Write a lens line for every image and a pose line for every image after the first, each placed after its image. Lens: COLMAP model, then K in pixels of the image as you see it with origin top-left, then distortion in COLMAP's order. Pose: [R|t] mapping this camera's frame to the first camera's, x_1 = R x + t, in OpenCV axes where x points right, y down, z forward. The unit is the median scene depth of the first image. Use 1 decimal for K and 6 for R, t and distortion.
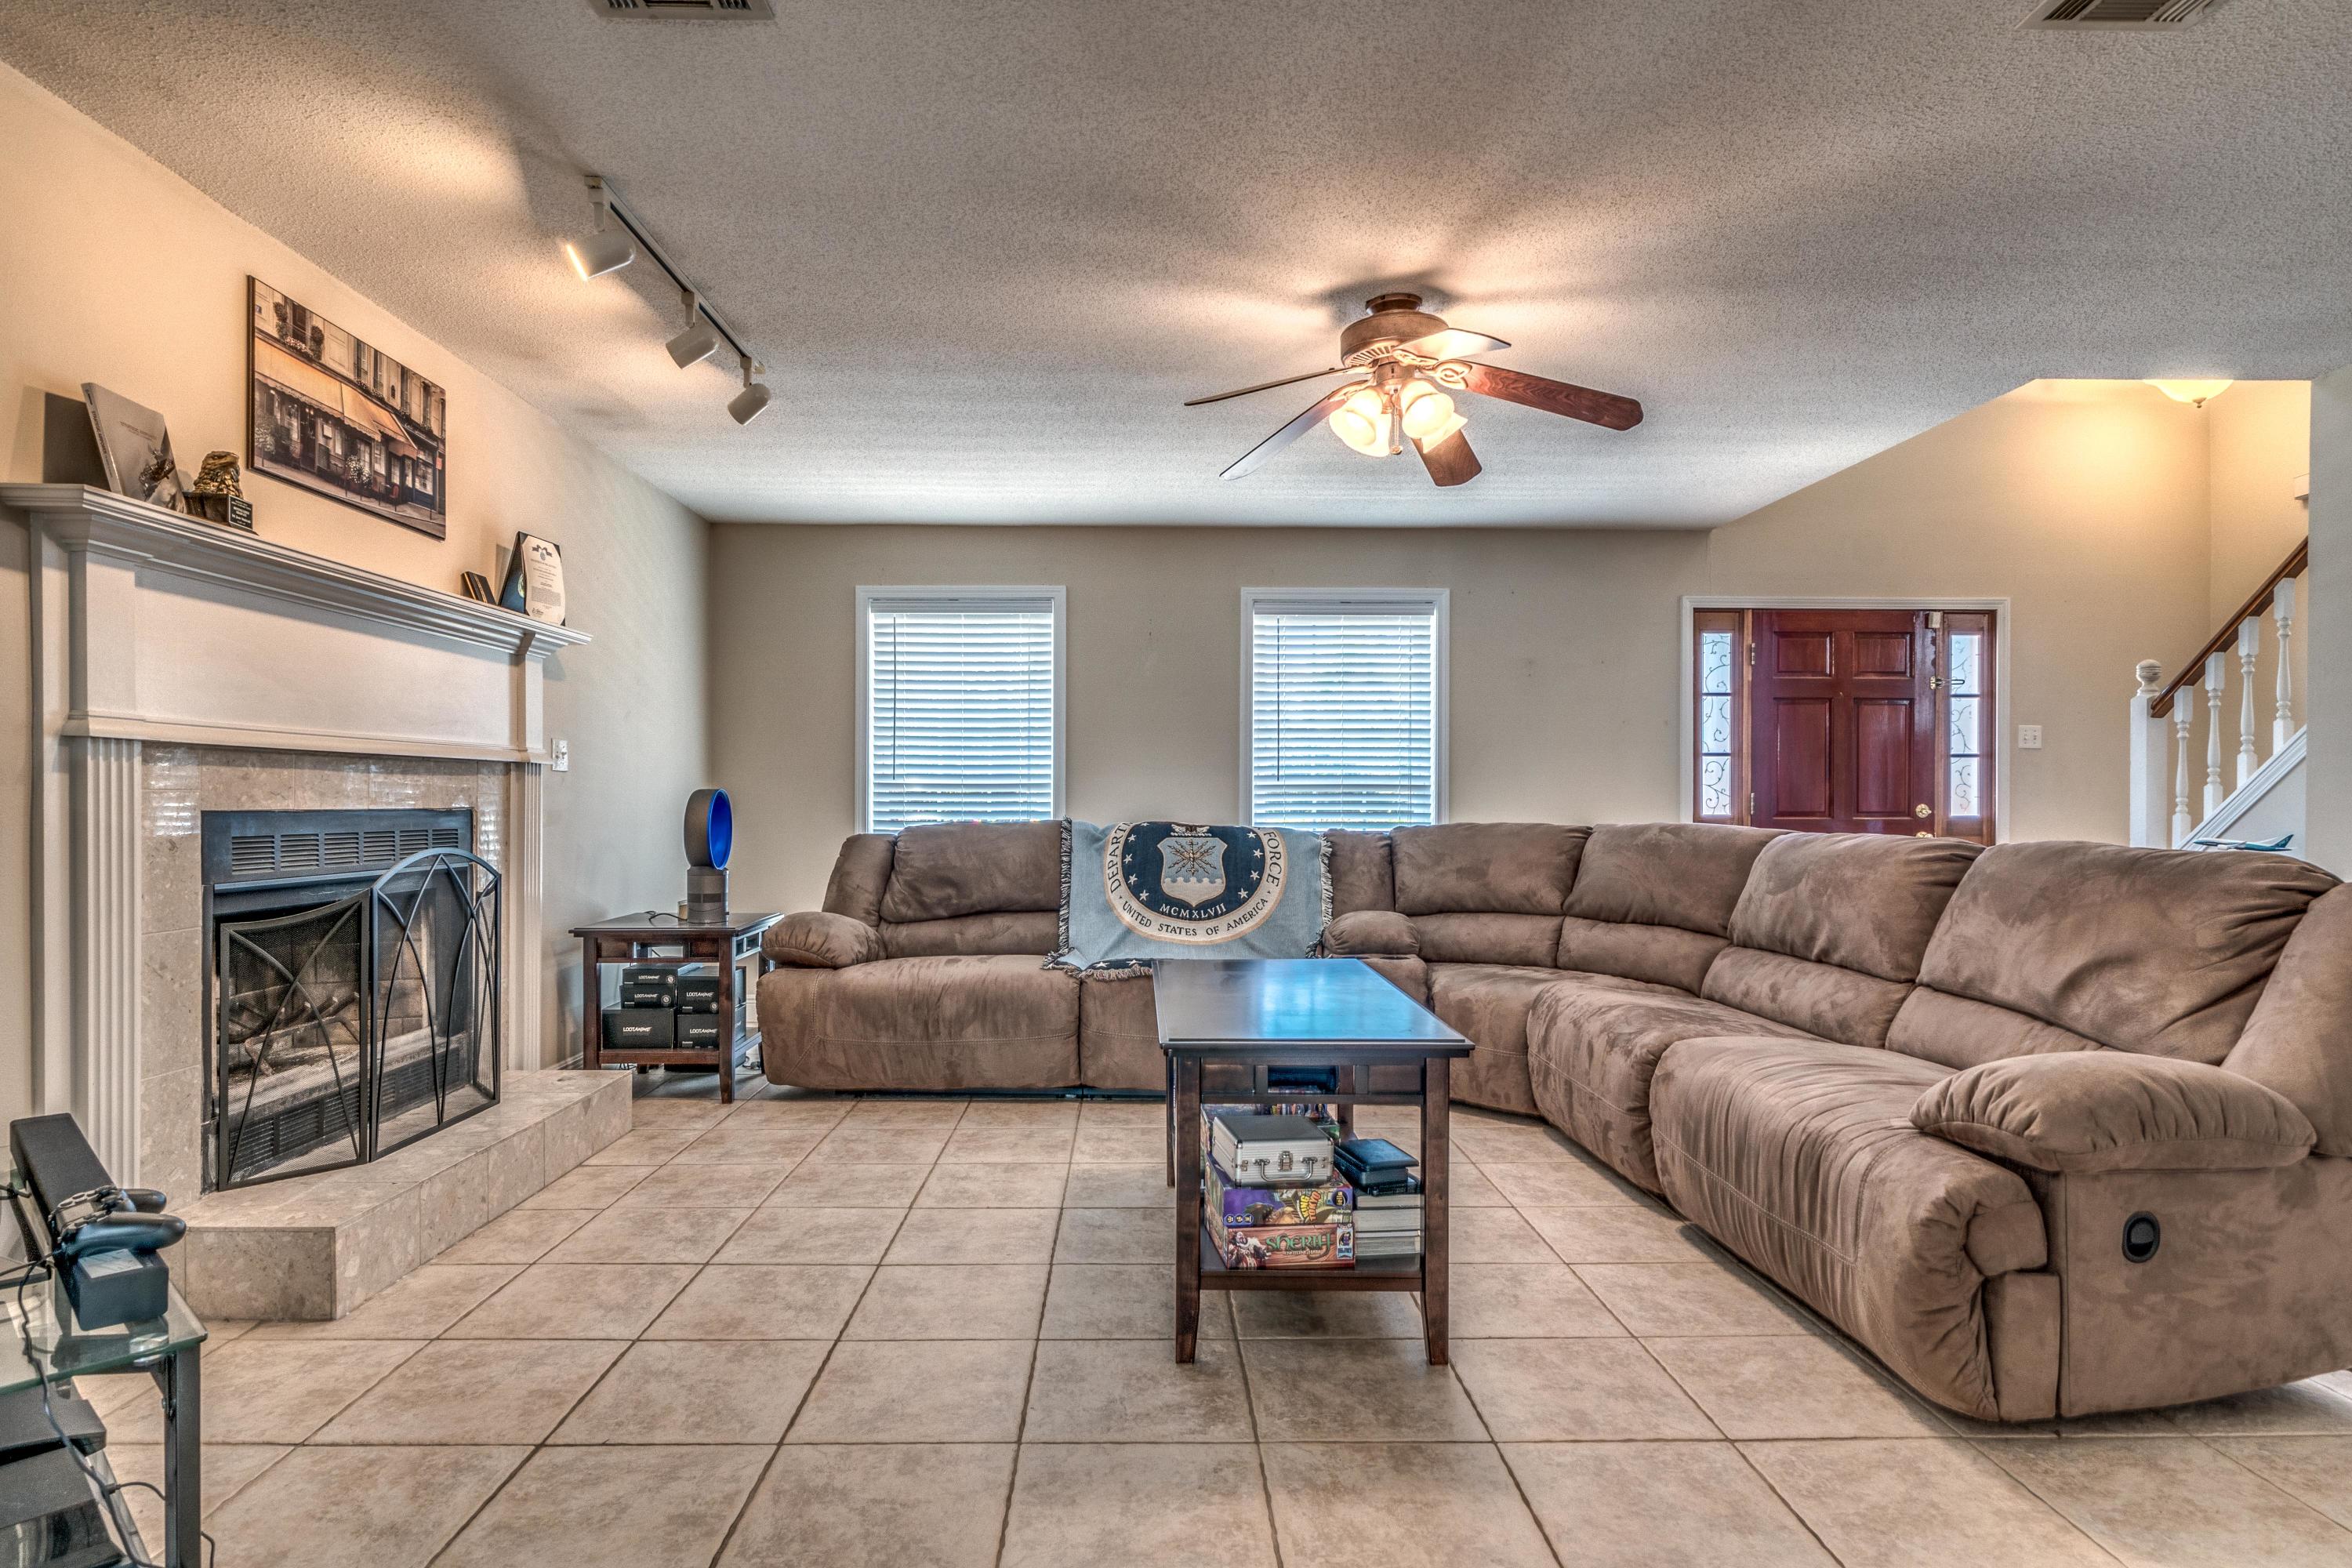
lens RADIAL K [[1246.1, 0, 1159.3], [0, 1246.1, 797.5], [0, 0, 1]] dist [-0.002333, 0.000161]
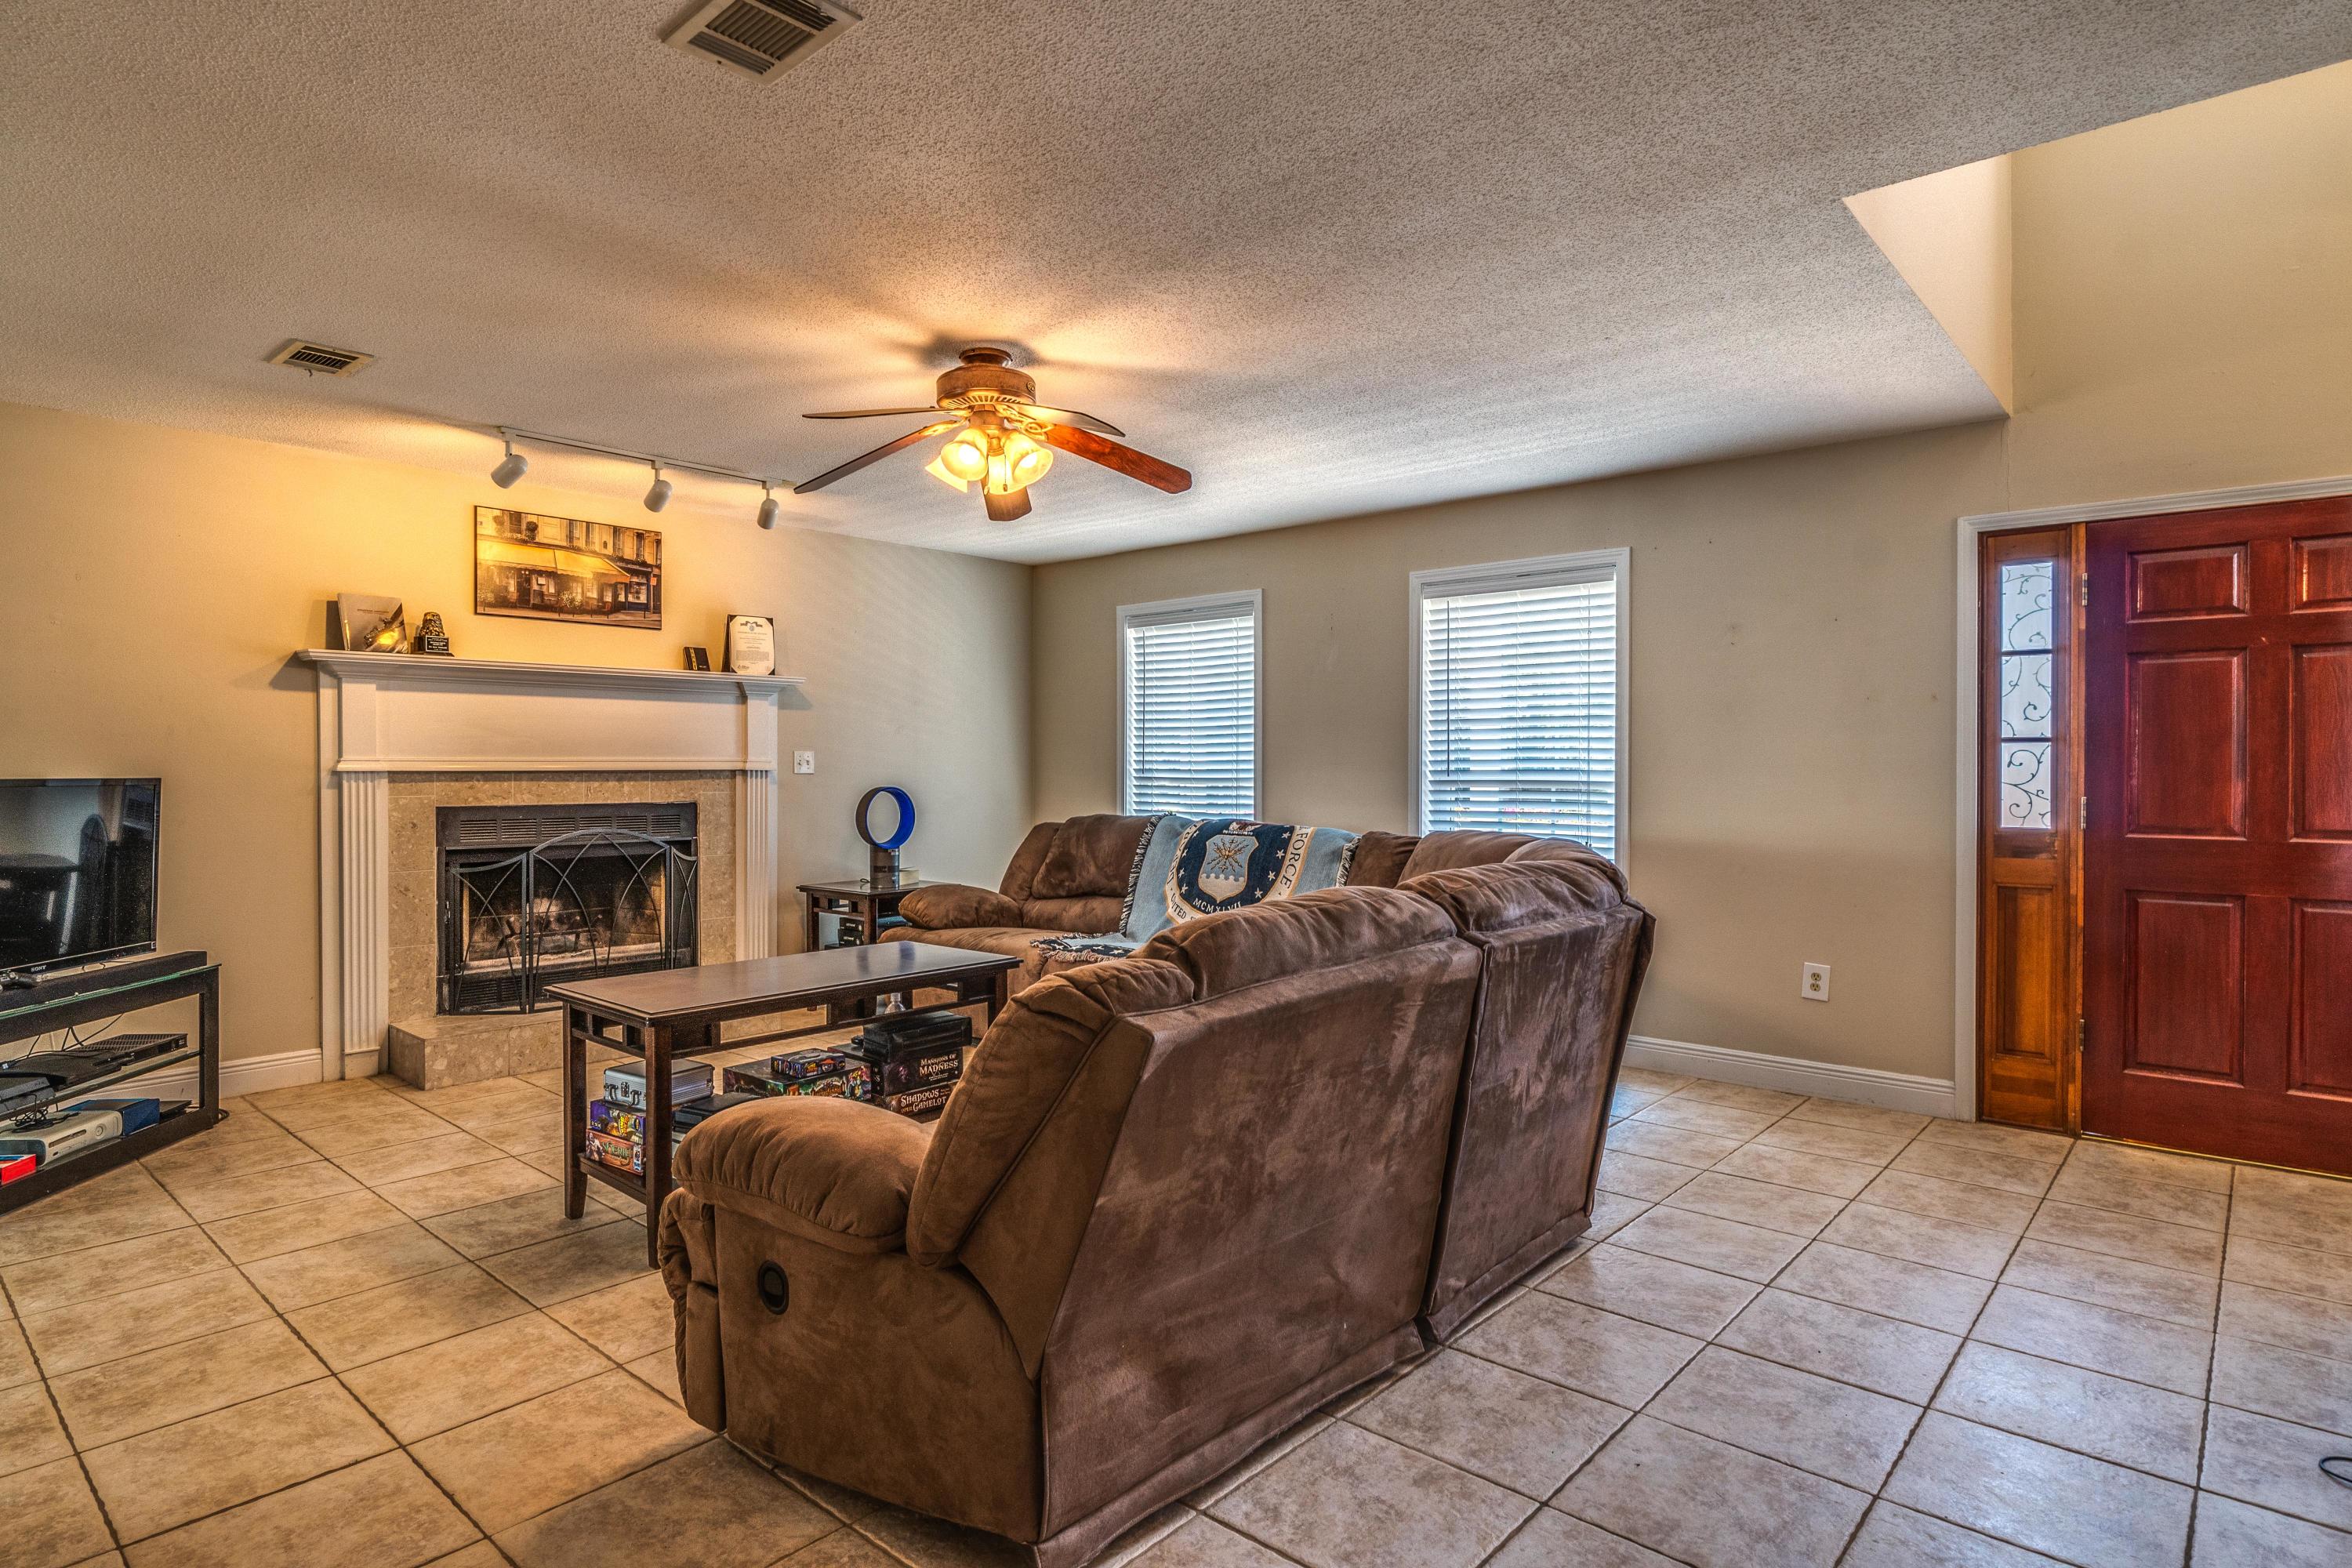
lens RADIAL K [[1263.3, 0, 1149.3], [0, 1263.3, 771.4], [0, 0, 1]] dist [-0.003179, -0.000494]
pose [[0.731045, 0.001213, -0.682328, 0.792846], [0.001918, 0.999991, 0.003833, -0.028867], [0.682326, -0.004111, 0.731036, 0.220302]]
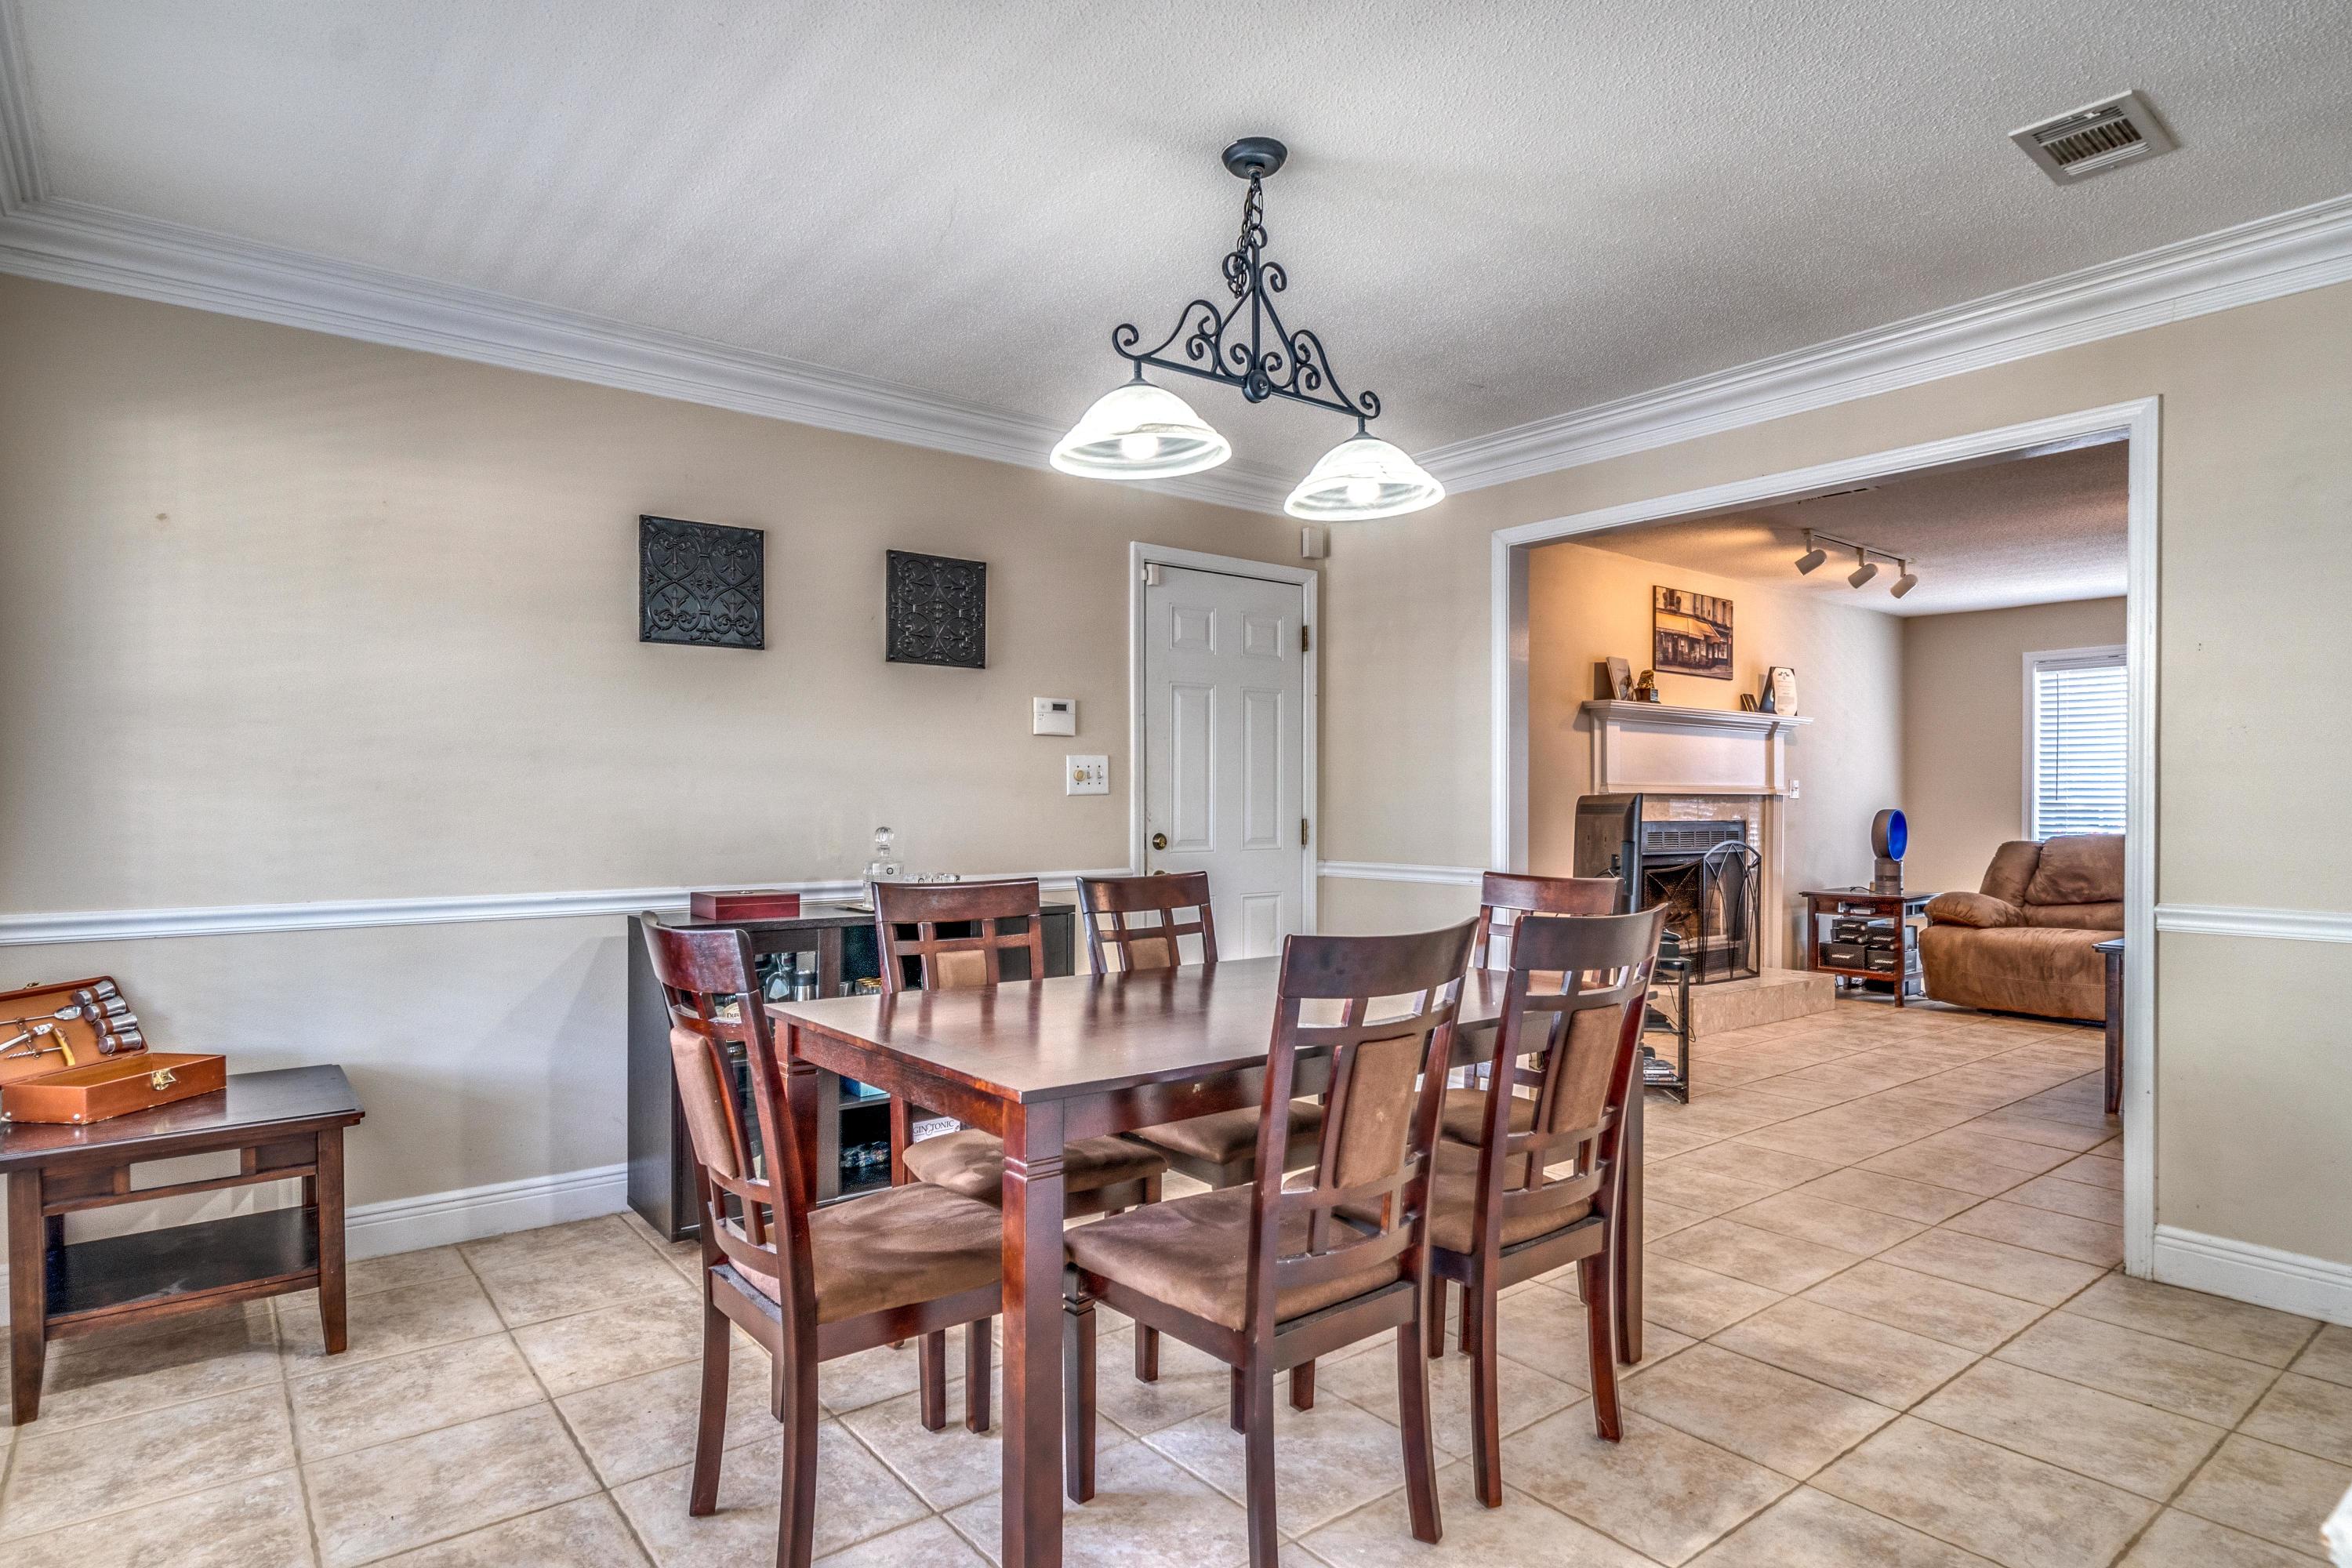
lens RADIAL K [[1281.1, 0, 1168.6], [0, 1281.1, 806.1], [0, 0, 1]] dist [0.003153, 0.001601]
pose [[0.611607, 0.003056, -0.791156, 0.379068], [-0.001077, 0.999995, 0.003030, -0.015264], [0.791161, -0.001001, 0.611607, -0.741855]]
